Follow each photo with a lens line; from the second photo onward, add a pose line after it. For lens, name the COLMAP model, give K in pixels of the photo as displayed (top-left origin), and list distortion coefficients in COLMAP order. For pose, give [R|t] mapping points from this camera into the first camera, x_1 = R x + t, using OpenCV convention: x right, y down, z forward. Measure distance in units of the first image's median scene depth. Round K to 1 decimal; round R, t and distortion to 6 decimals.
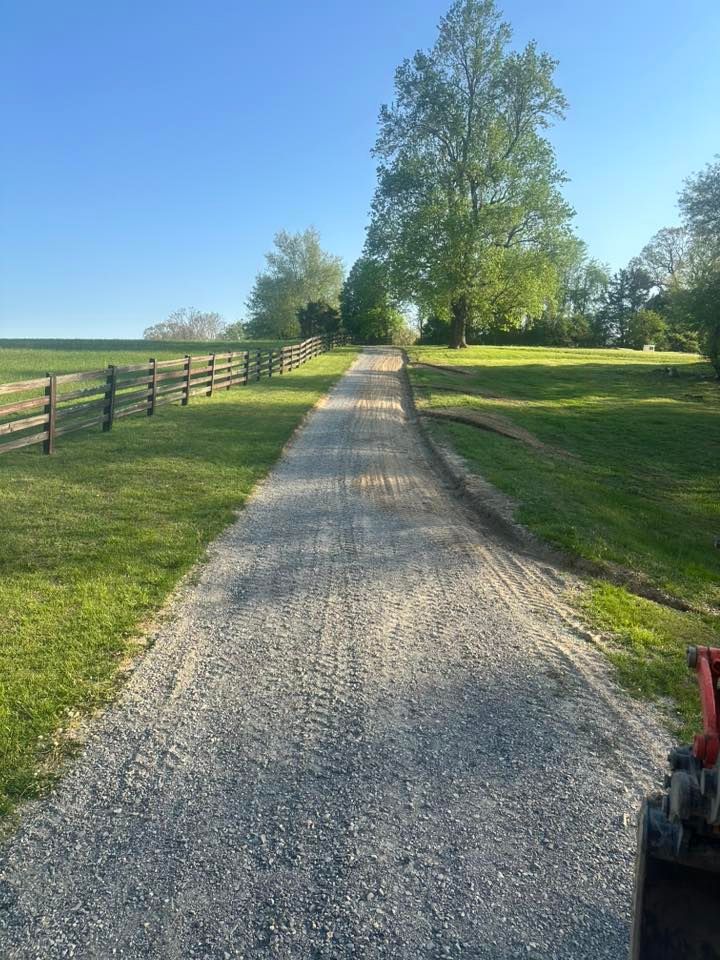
lens RADIAL K [[586.1, 0, 360.0], [0, 586.1, 480.0], [0, 0, 1]] dist [0.000057, -0.000067]
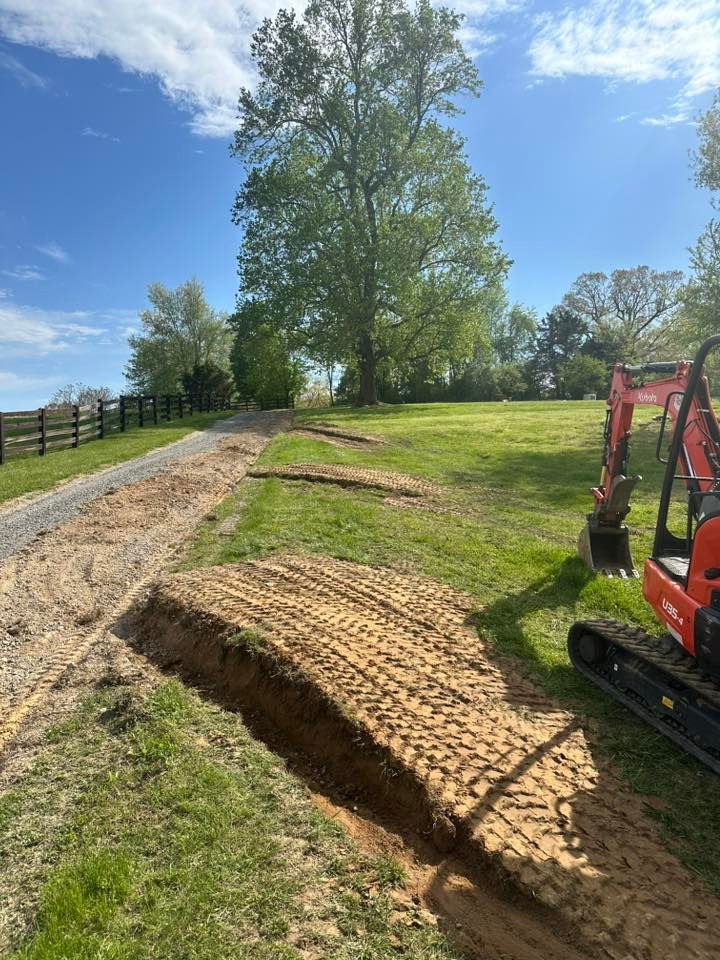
lens RADIAL K [[586.1, 0, 360.0], [0, 586.1, 480.0], [0, 0, 1]] dist [0.000057, -0.000067]
pose [[0.991249, -0.067763, 0.113286, 0.041253], [0.080882, 0.990005, -0.115532, -0.027098], [-0.104325, 0.123684, 0.986822, 0.173906]]
